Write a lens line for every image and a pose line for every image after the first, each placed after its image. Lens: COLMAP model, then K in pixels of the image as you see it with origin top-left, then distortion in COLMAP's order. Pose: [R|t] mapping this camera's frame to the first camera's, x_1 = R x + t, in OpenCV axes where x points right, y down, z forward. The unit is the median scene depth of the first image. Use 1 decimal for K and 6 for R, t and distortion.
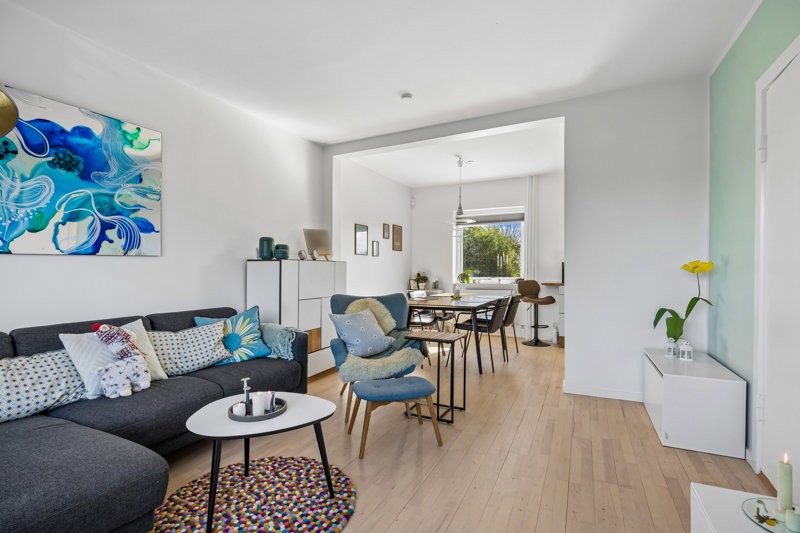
lens RADIAL K [[367.6, 0, 400.0], [0, 367.6, 266.5], [0, 0, 1]] dist [-0.012112, -0.000061]
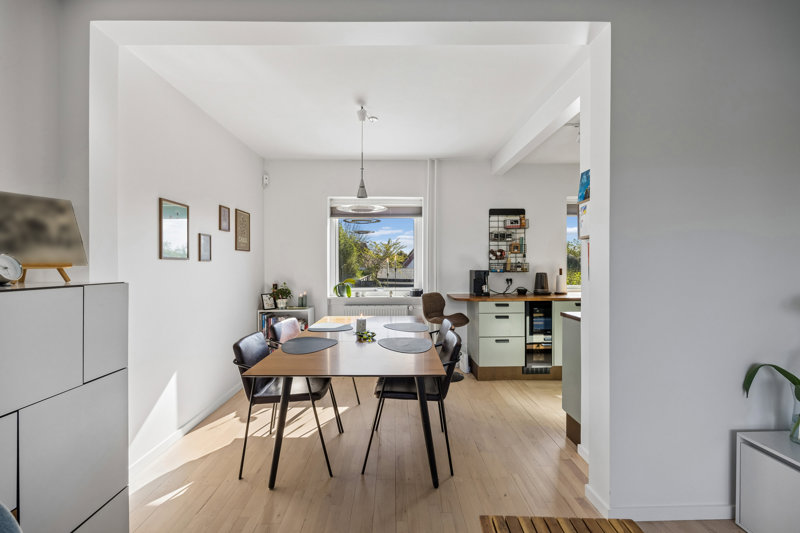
lens RADIAL K [[340.8, 0, 400.0], [0, 340.8, 266.5], [0, 0, 1]] dist [-0.004532, -0.000755]
pose [[0.888945, -0.001371, 0.458011, -0.085694], [-0.004246, 0.999928, 0.011233, -0.058025], [-0.457993, -0.011930, 0.888875, 0.861591]]
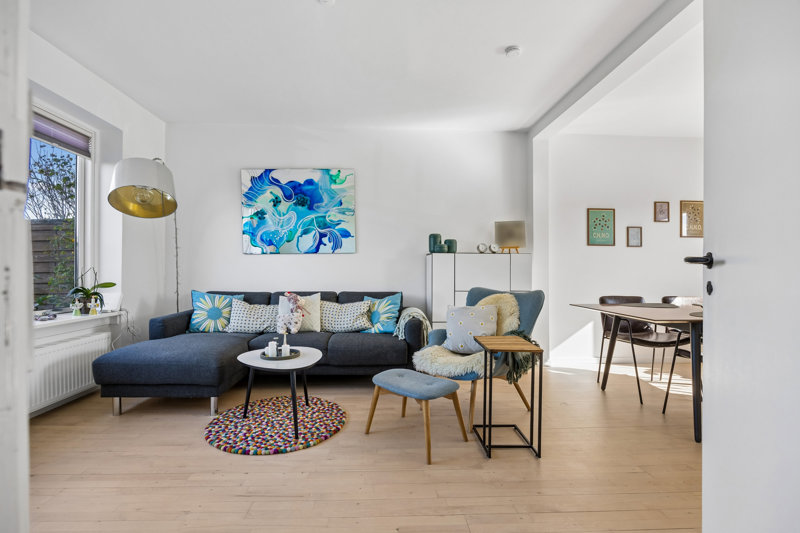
lens RADIAL K [[352.3, 0, 400.0], [0, 352.3, 266.5], [0, 0, 1]] dist [-0.023326, 0.000007]
pose [[0.497031, -0.001823, -0.867731, 0.692708], [0.002325, 0.999997, -0.000769, 0.028585], [0.867730, -0.001635, 0.497034, 0.476297]]
